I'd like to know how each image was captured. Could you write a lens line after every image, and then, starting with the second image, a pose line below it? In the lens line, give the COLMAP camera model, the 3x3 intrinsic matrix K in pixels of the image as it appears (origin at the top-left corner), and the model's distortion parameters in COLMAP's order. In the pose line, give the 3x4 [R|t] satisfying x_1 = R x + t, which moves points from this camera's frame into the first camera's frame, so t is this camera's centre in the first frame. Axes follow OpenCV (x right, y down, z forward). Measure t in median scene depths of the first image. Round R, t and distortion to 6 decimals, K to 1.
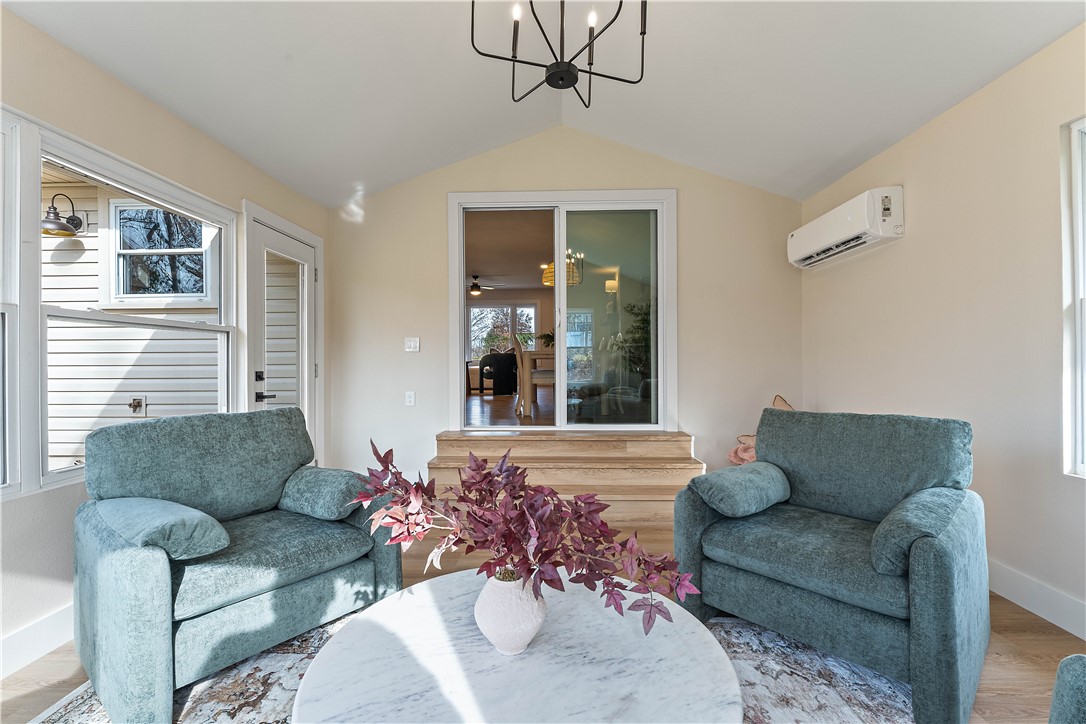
lens RADIAL K [[469.2, 0, 545.2], [0, 469.2, 360.4], [0, 0, 1]] dist [0.001677, 0.000324]
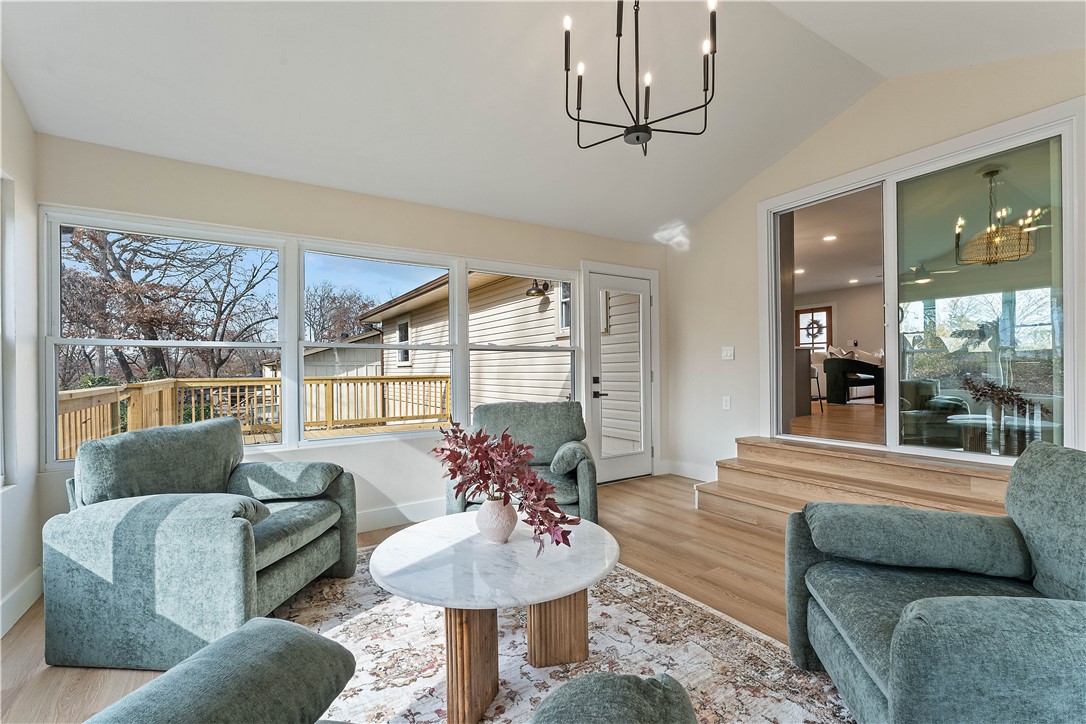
lens RADIAL K [[469.2, 0, 557.7], [0, 469.2, 372.6], [0, 0, 1]] dist [0.001677, 0.000324]
pose [[0.588229, 0.002337, -0.808691, 0.375948], [0.010617, 0.999887, 0.010612, -0.004614], [0.808624, -0.014828, 0.588138, 0.048358]]
